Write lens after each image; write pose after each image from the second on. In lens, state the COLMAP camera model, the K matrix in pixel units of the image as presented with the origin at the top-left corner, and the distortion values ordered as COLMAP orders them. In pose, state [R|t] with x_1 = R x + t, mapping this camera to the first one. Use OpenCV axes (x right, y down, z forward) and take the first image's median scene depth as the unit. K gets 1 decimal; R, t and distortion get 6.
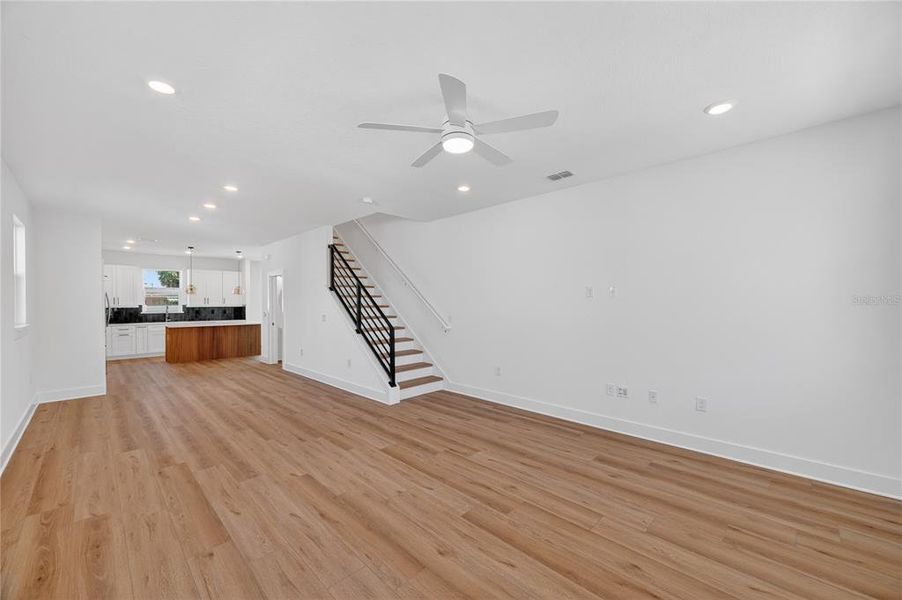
lens RADIAL K [[354.7, 0, 452.7], [0, 354.7, 302.4], [0, 0, 1]] dist [-0.000827, 0.000101]
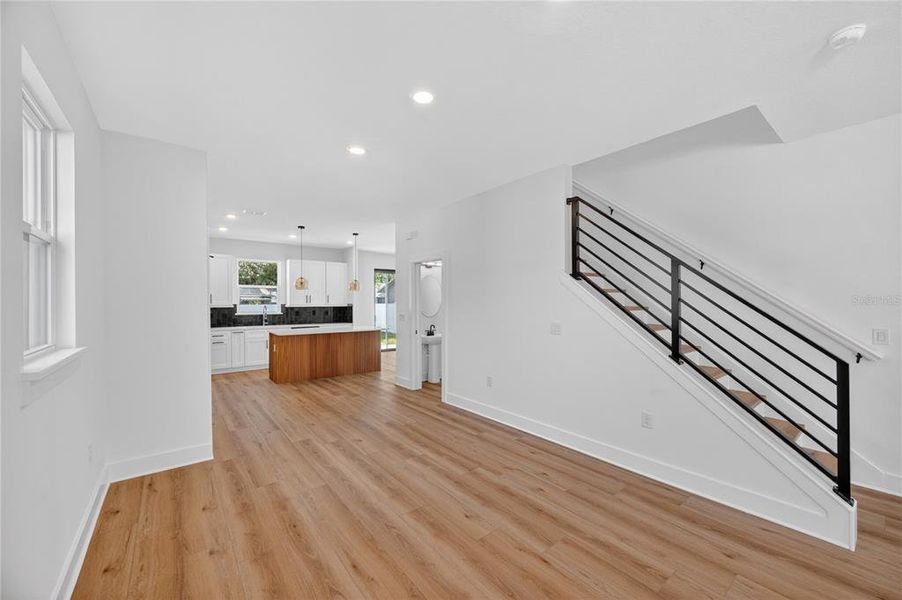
lens RADIAL K [[354.7, 0, 452.7], [0, 354.7, 302.4], [0, 0, 1]] dist [-0.000827, 0.000101]
pose [[0.992319, 0.001632, -0.123697, -0.319231], [-0.001387, 0.999997, 0.002060, 0.000872], [0.123700, -0.001872, 0.992318, 0.290731]]
